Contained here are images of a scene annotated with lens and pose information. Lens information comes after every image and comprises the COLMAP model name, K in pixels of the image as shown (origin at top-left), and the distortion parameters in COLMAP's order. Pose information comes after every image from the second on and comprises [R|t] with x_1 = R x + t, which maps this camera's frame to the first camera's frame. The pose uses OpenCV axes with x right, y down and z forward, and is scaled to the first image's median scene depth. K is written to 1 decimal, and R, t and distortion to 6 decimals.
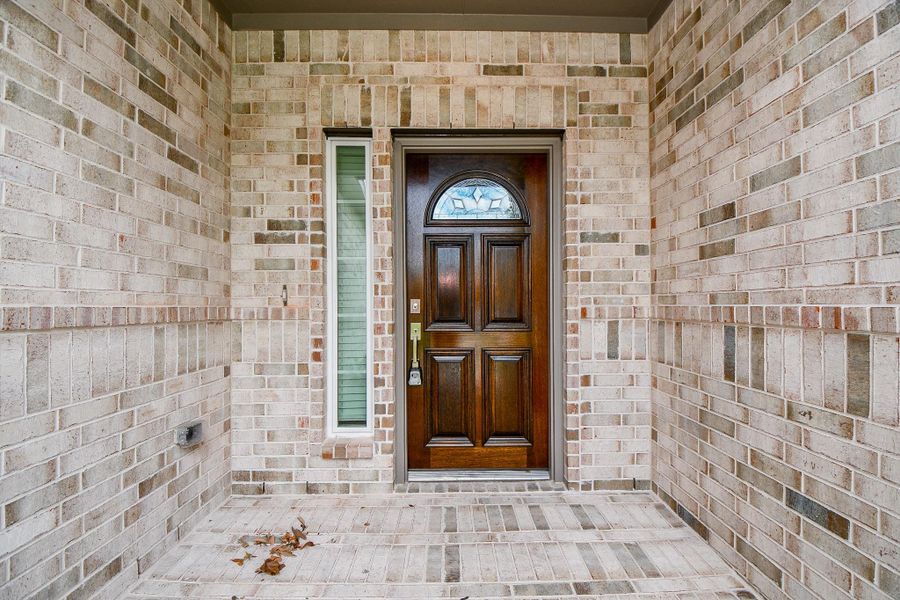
lens RADIAL K [[395.3, 0, 454.8], [0, 395.3, 304.0], [0, 0, 1]] dist [0.002861, -0.015233]
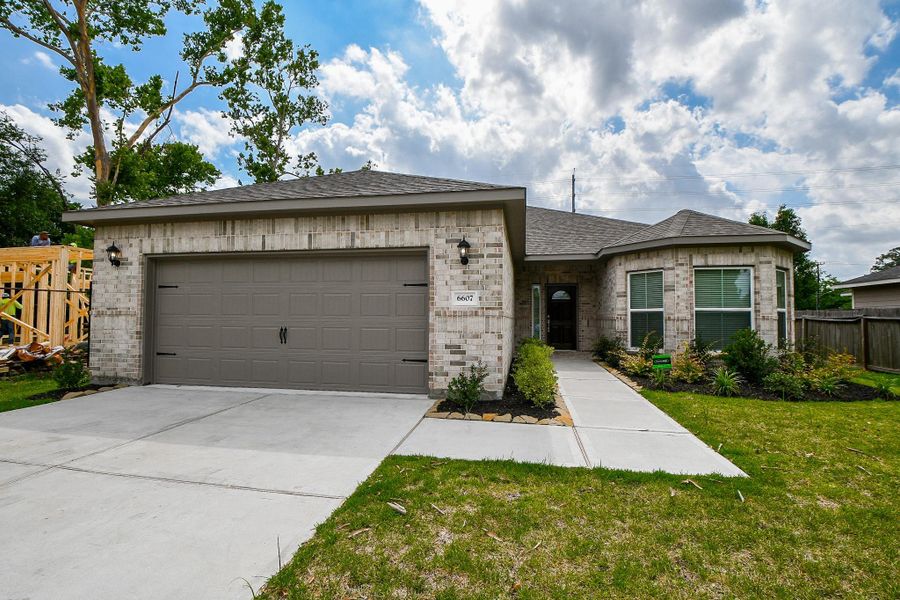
lens RADIAL K [[402.2, 0, 453.4], [0, 402.2, 300.6], [0, 0, 1]] dist [0.000150, -0.017600]
pose [[0.981864, 0.003420, -0.189555, -0.346067], [-0.010938, 0.999194, -0.038631, 0.016652], [0.189270, 0.040004, 0.981110, -4.617469]]
